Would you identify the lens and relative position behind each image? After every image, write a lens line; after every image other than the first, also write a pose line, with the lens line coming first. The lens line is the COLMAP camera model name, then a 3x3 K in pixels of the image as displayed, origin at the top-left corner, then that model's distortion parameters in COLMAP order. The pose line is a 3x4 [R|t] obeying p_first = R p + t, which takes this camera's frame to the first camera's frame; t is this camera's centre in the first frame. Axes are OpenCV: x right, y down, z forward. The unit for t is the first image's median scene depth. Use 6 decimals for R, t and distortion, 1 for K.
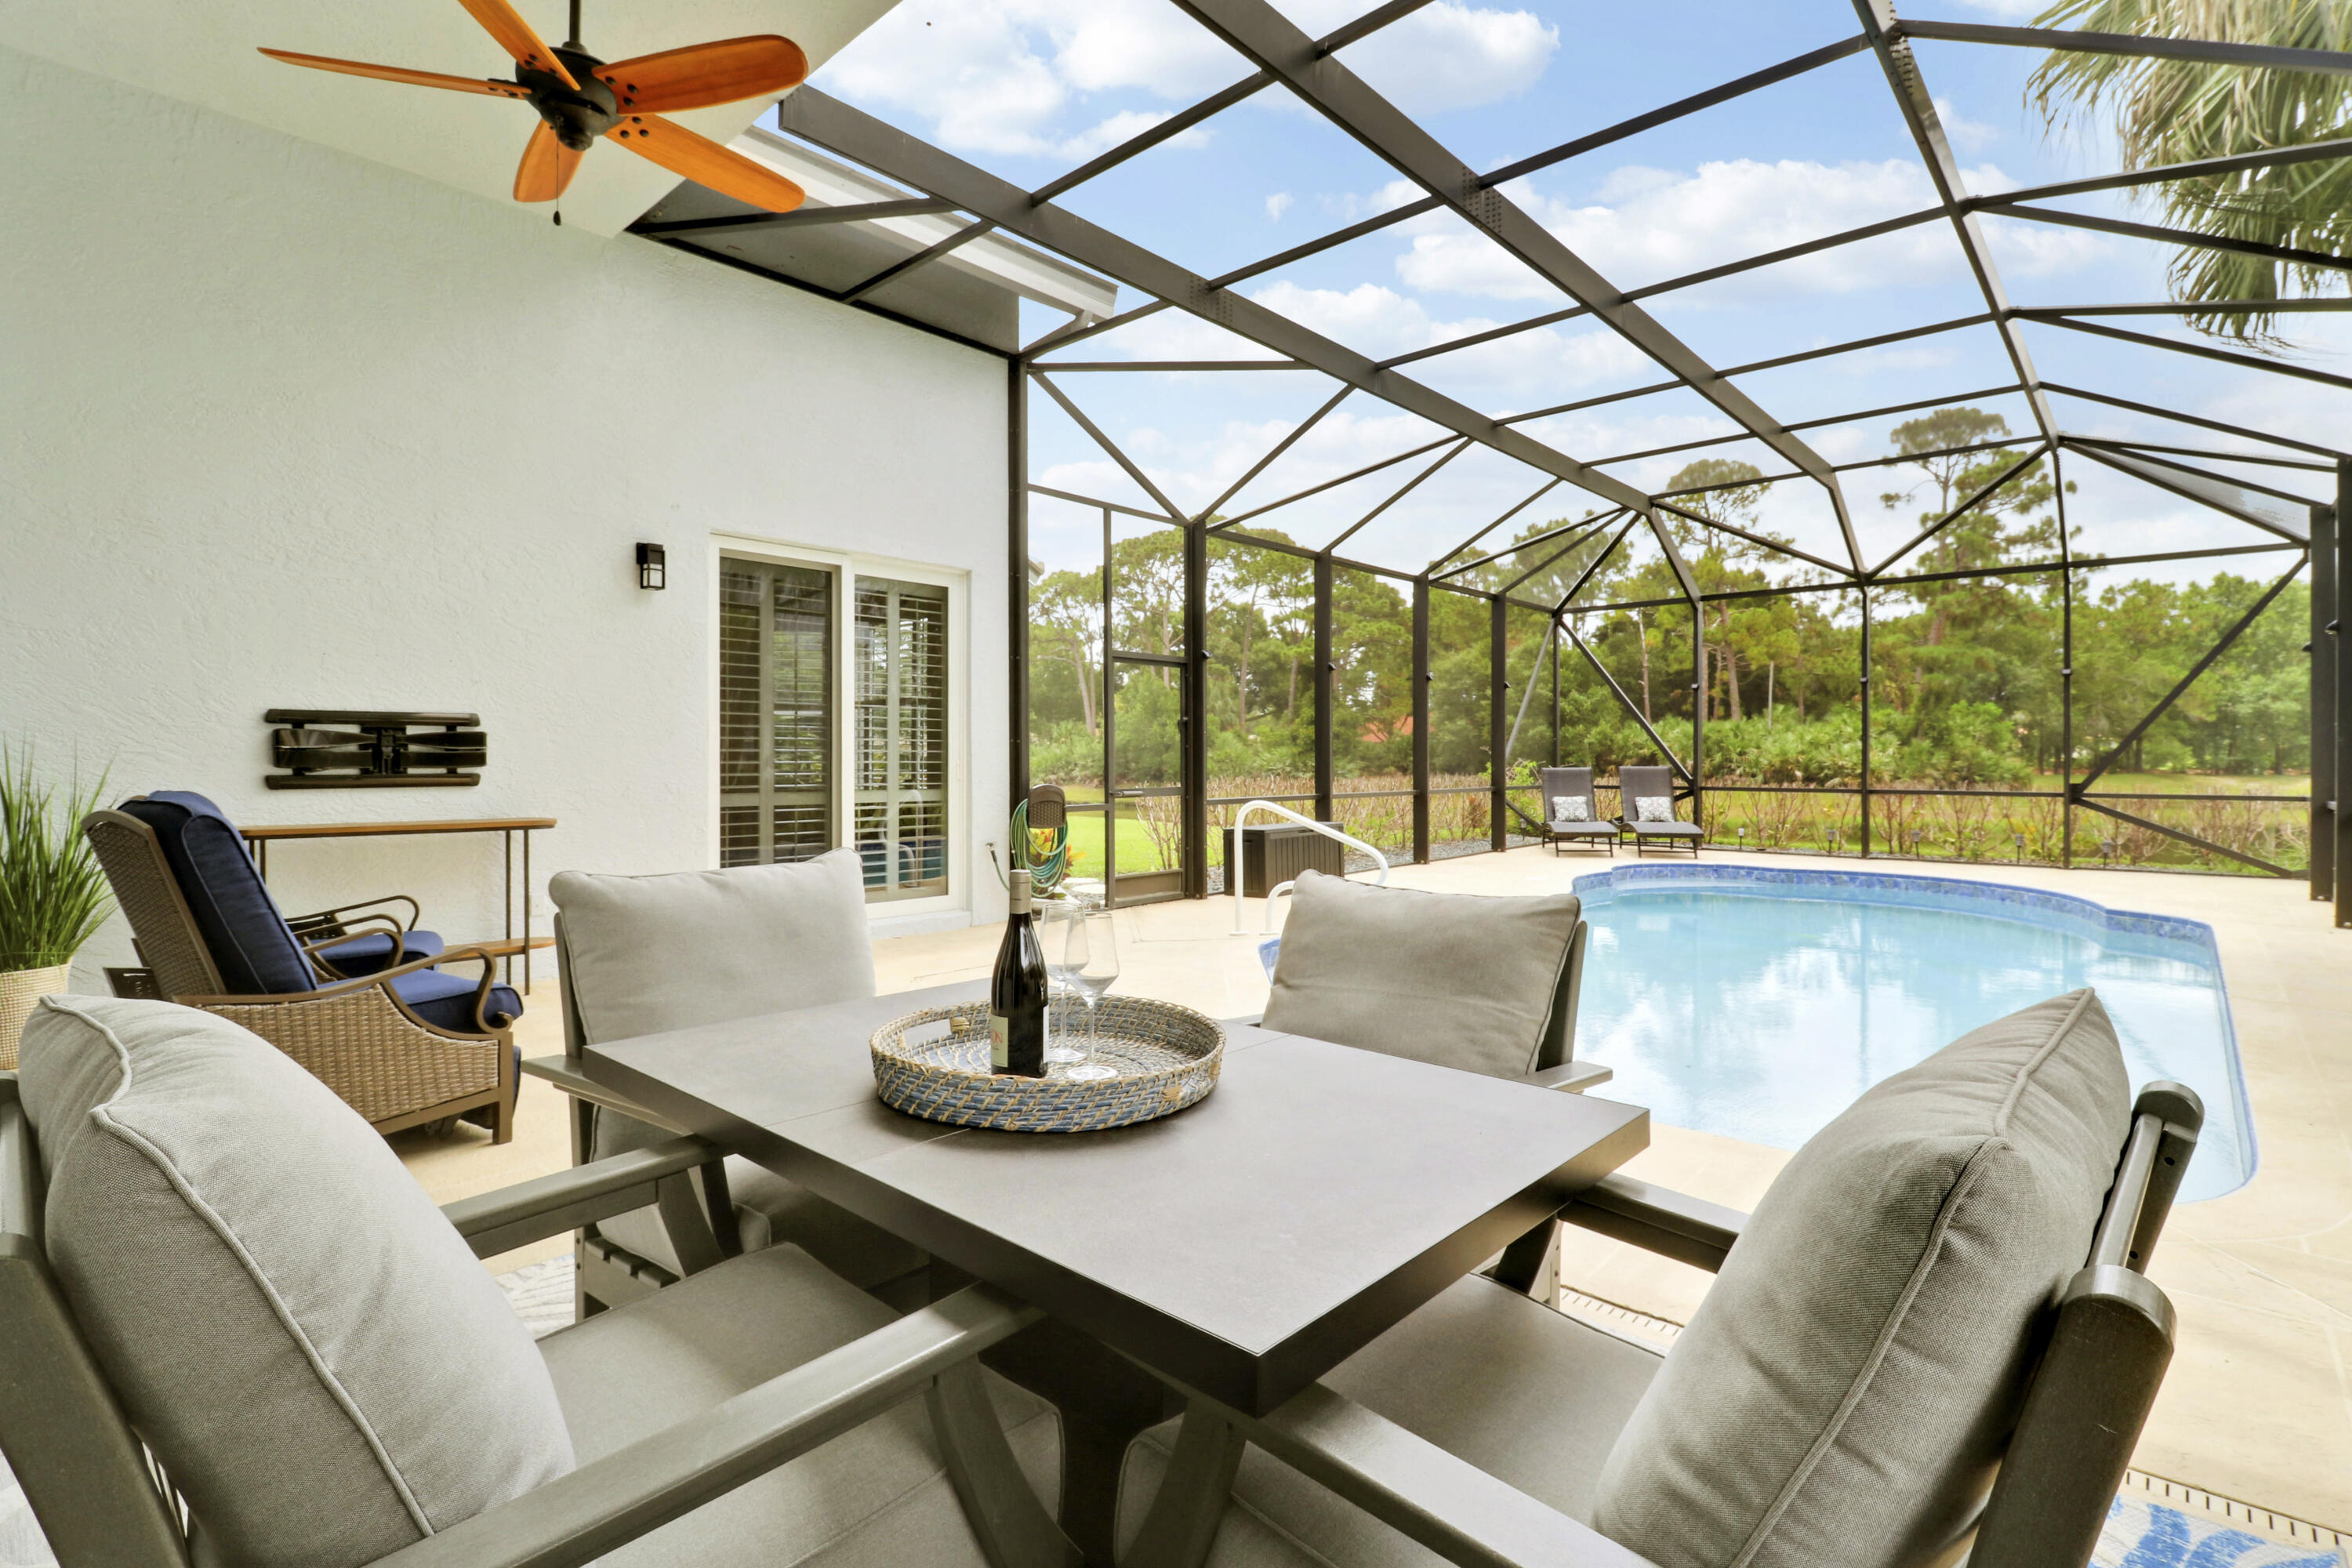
lens RADIAL K [[1100.4, 0, 1214.3], [0, 1100.4, 772.2], [0, 0, 1]] dist [0.002168, -0.013275]
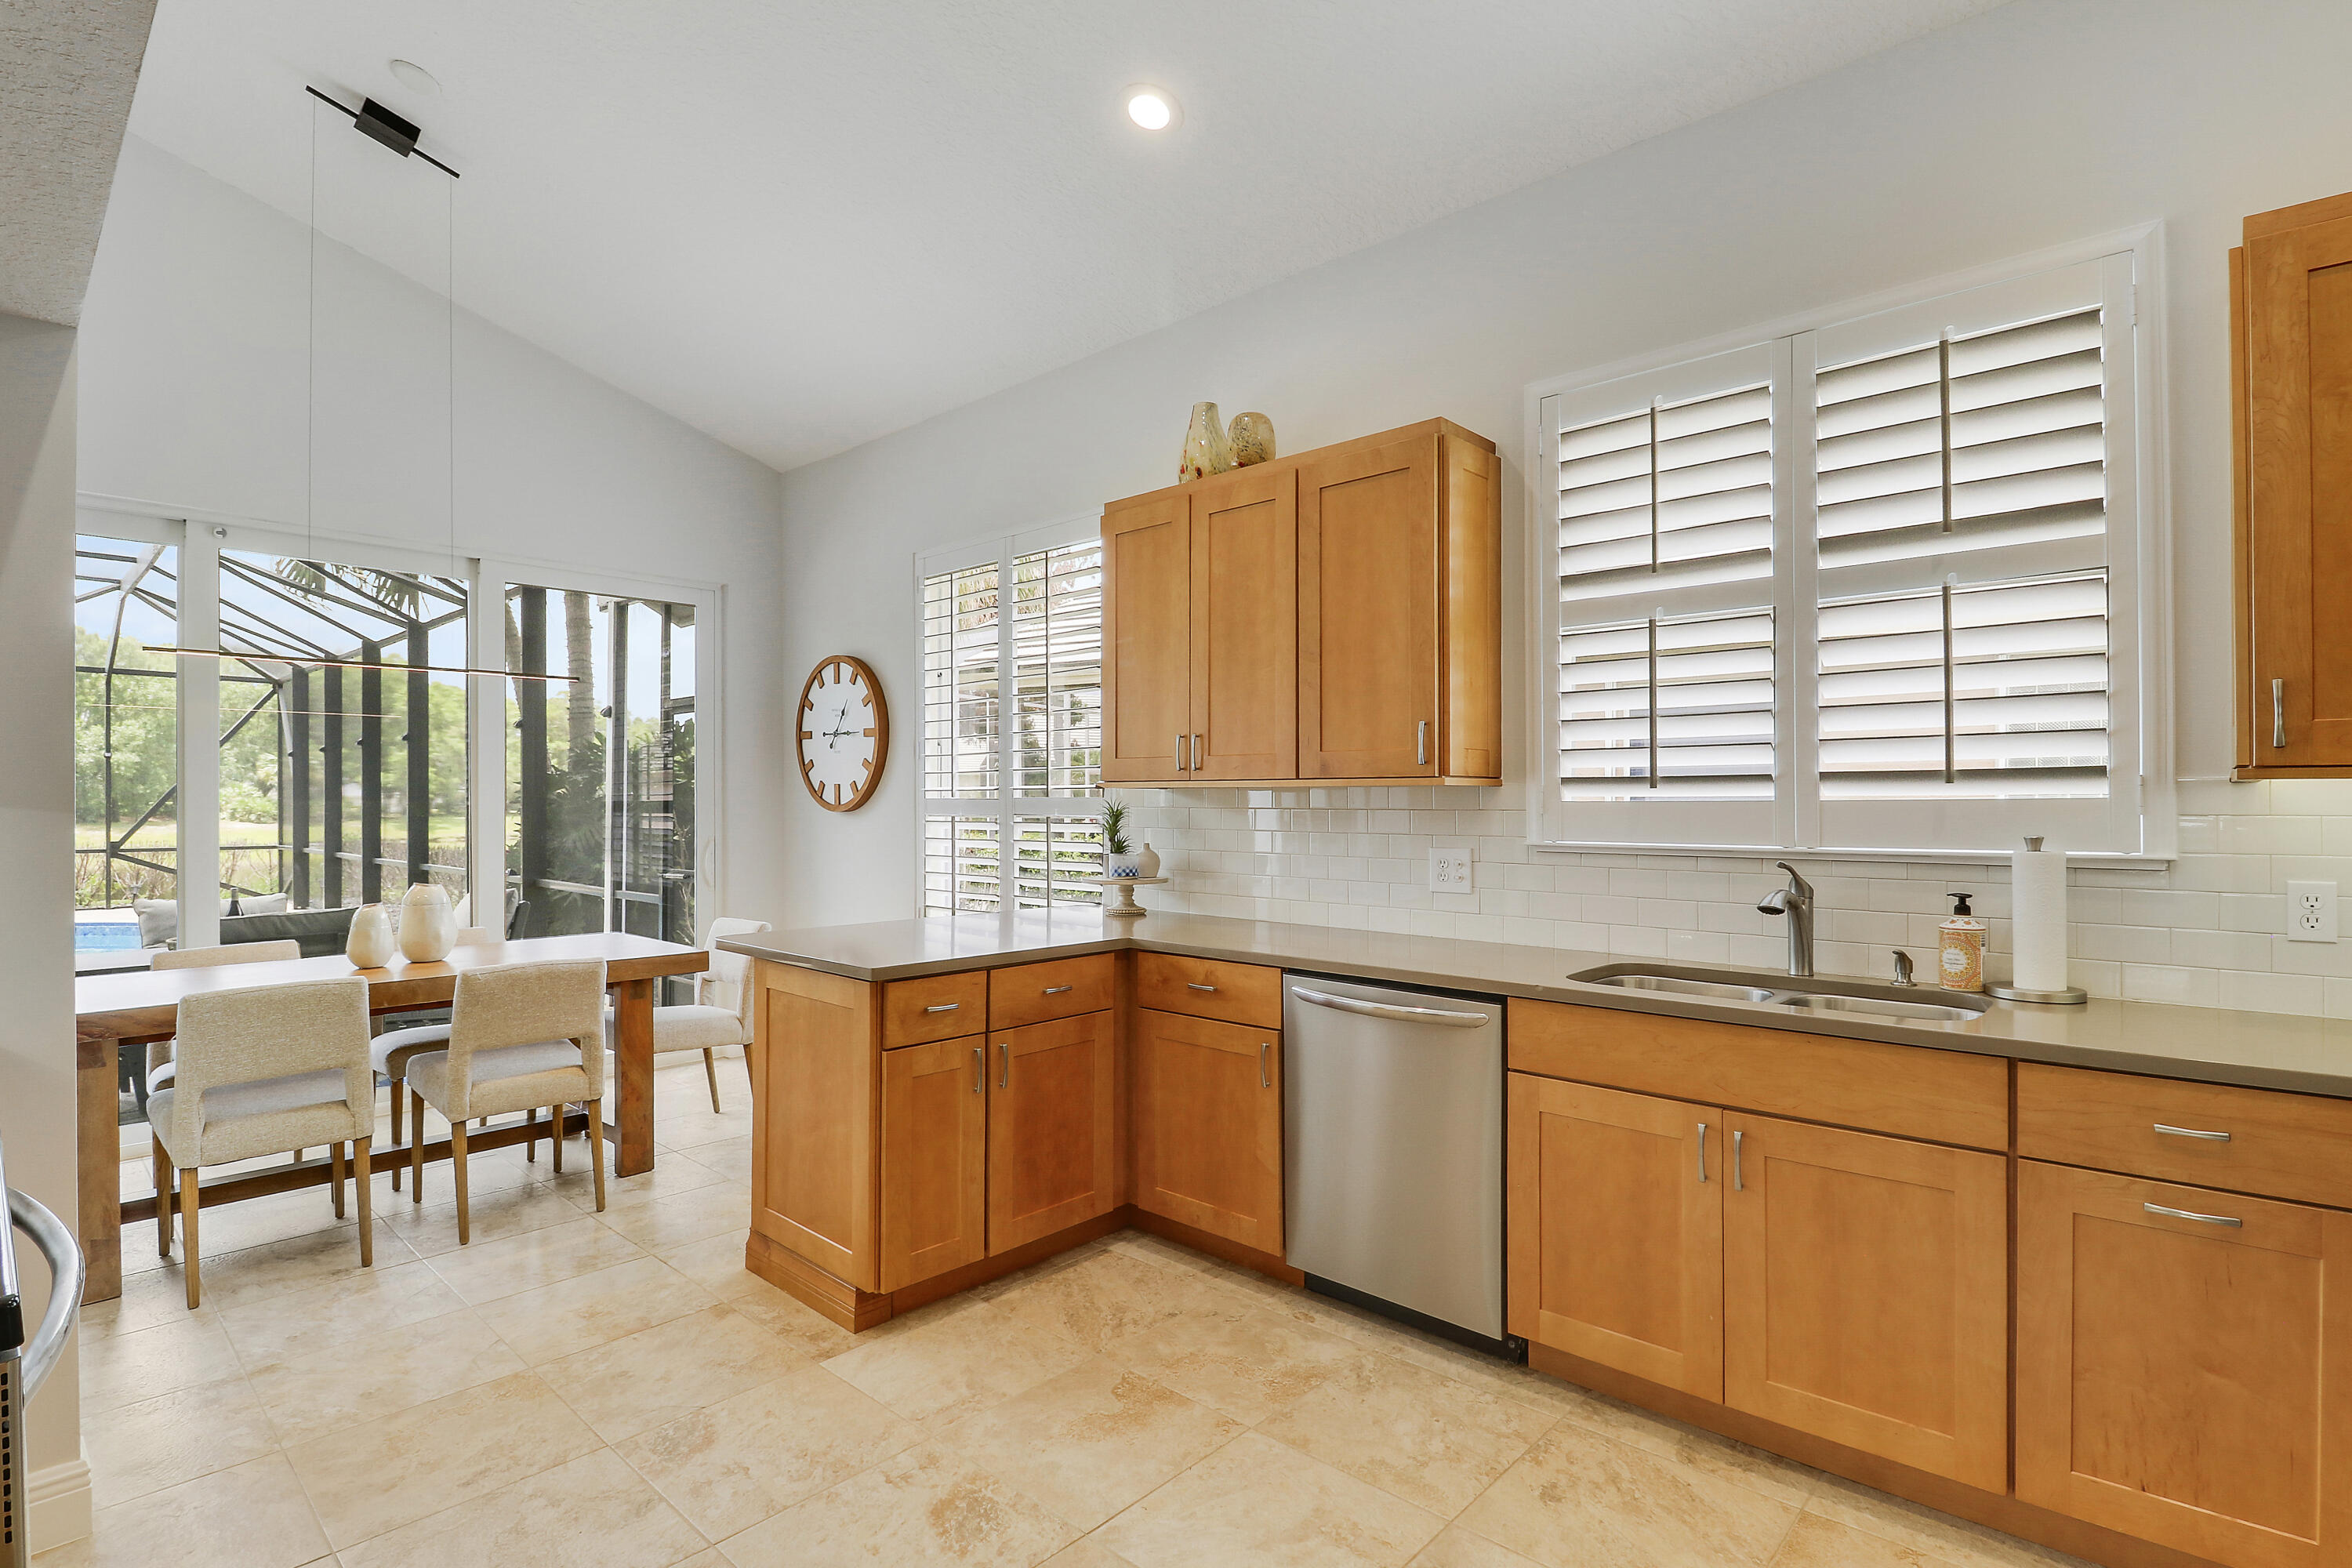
lens RADIAL K [[1119.8, 0, 1194.9], [0, 1119.8, 800.9], [0, 0, 1]] dist [-0.017319, -0.001045]
pose [[0.004425, 0.000338, 0.999990, -0.141964], [0.013969, 0.999902, -0.000400, -0.005674], [-0.999893, 0.013970, 0.004420, -0.079379]]
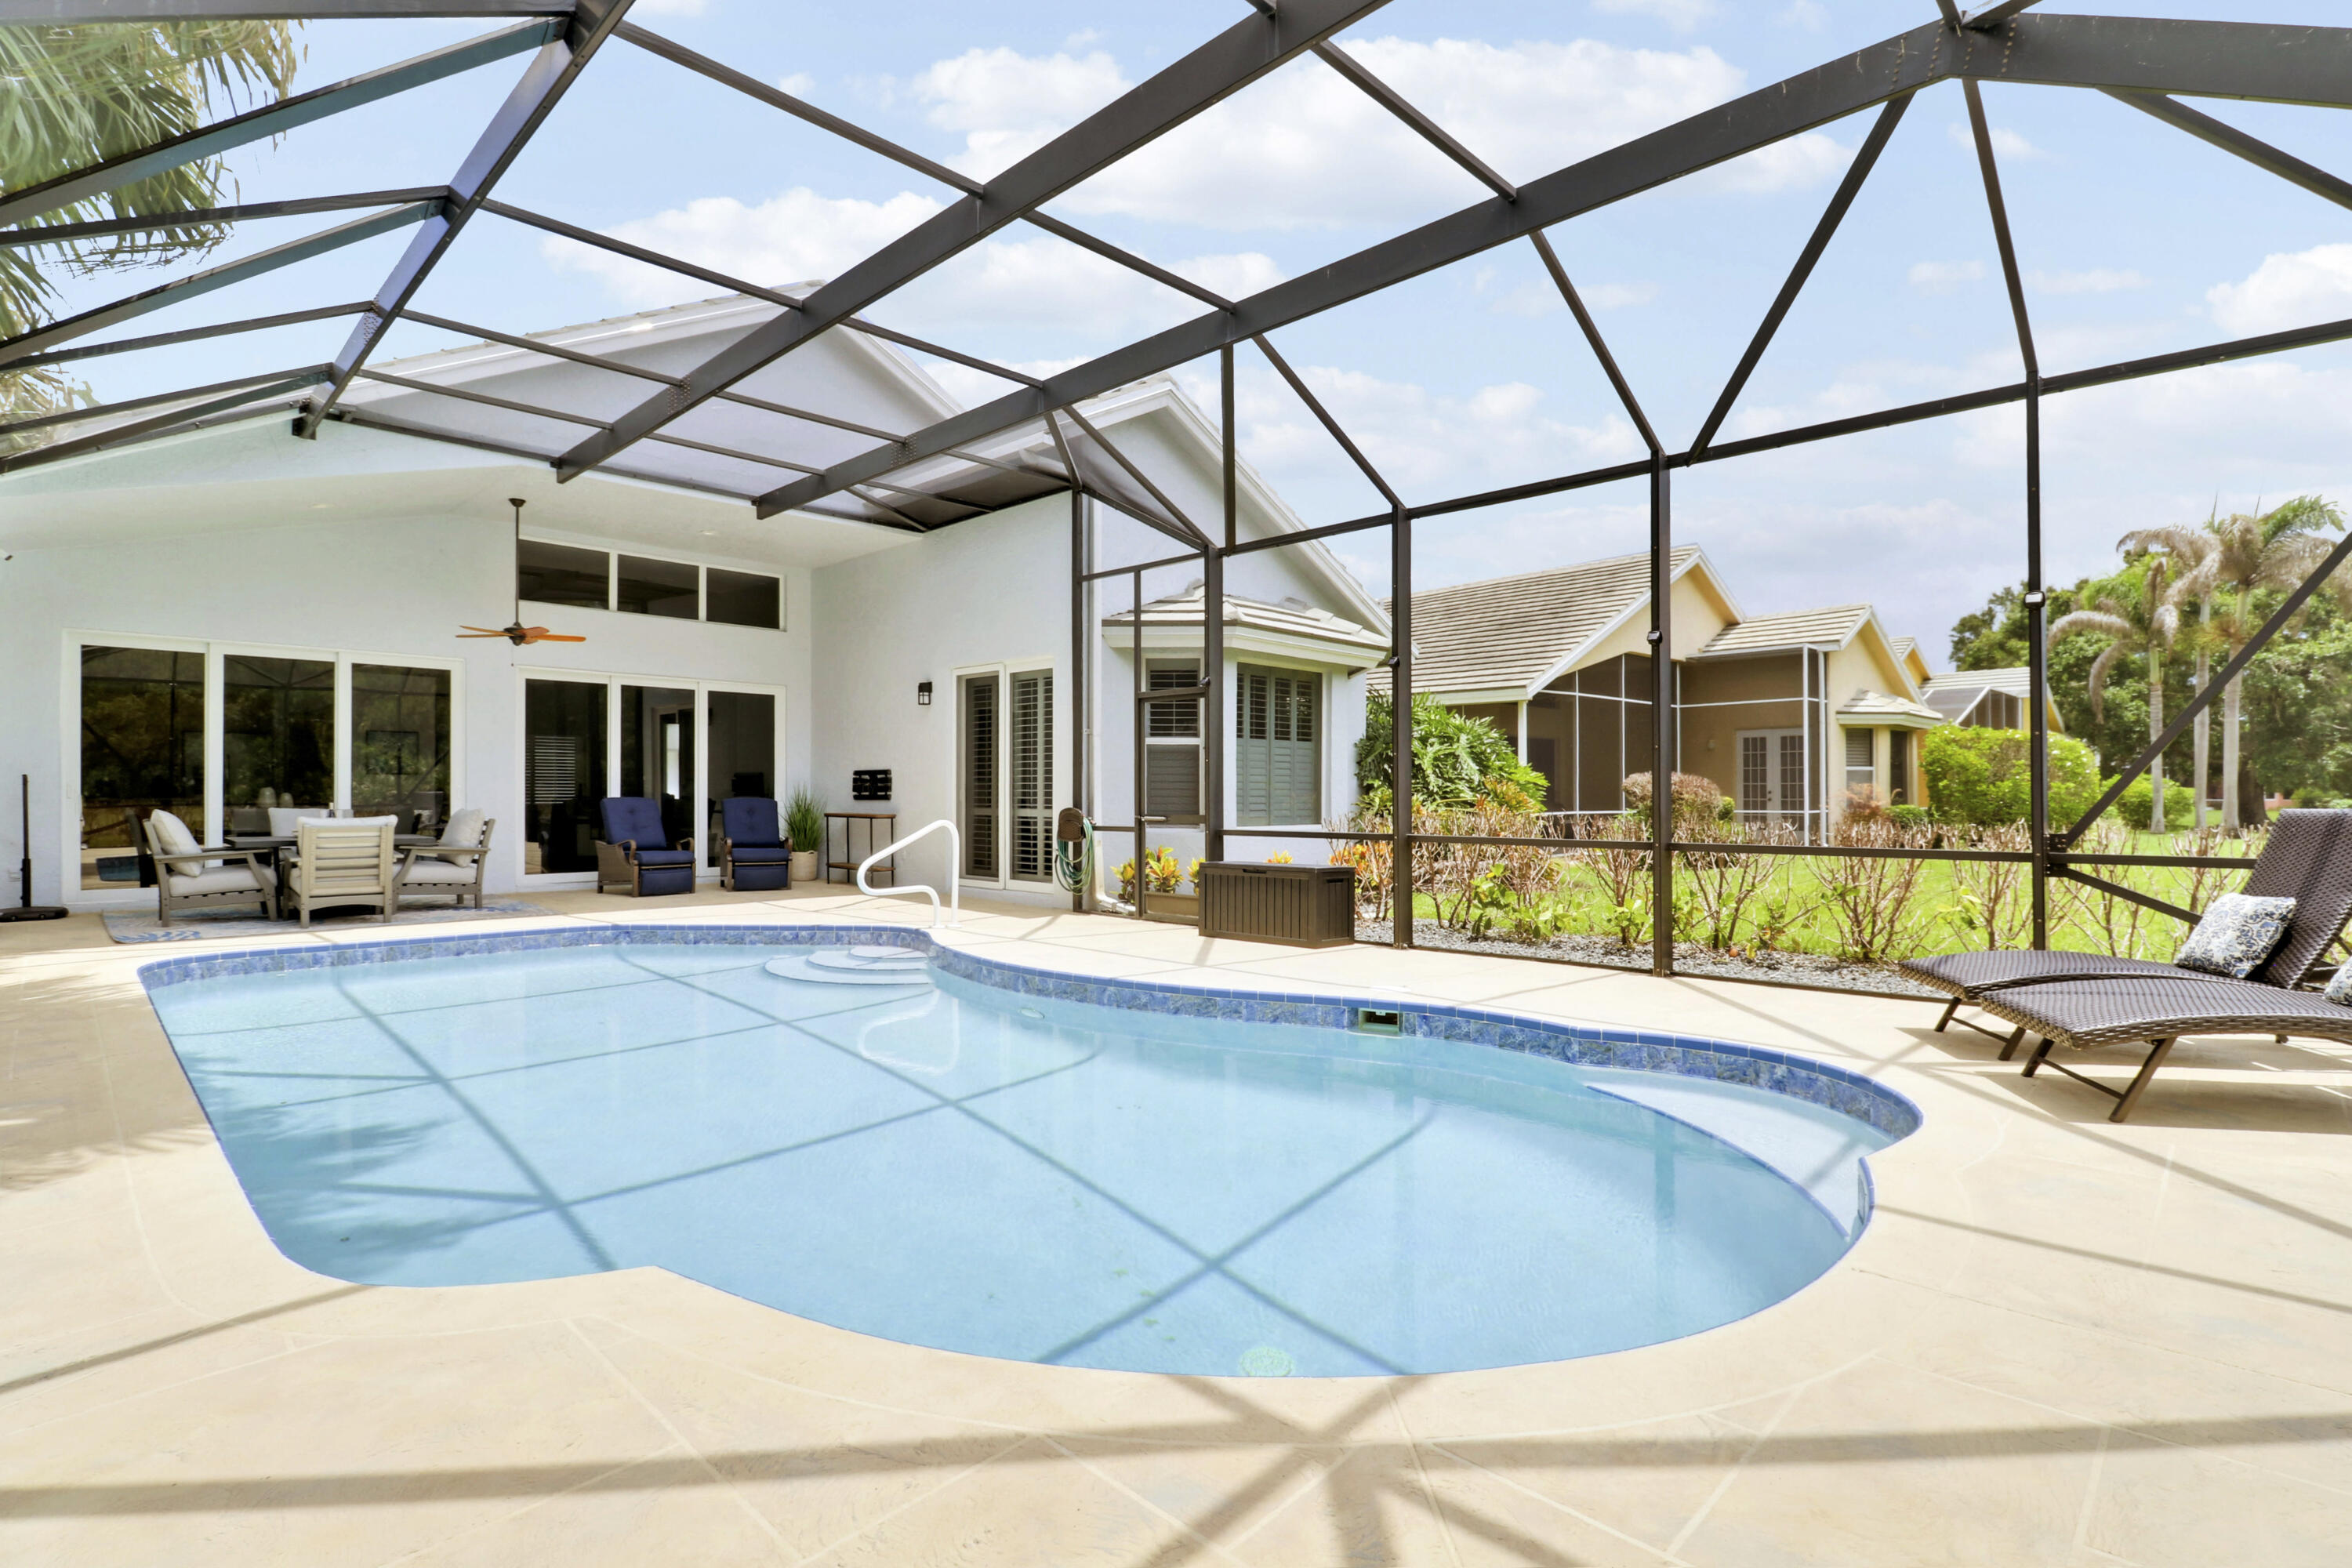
lens RADIAL K [[1110.0, 0, 1183.8], [0, 1110.0, 779.1], [0, 0, 1]] dist [-0.000772, -0.006450]
pose [[-0.048485, -0.011485, -0.998758, 0.227245], [-0.008486, 0.999903, -0.011086, -0.001646], [0.998788, 0.007938, -0.048578, 0.236471]]
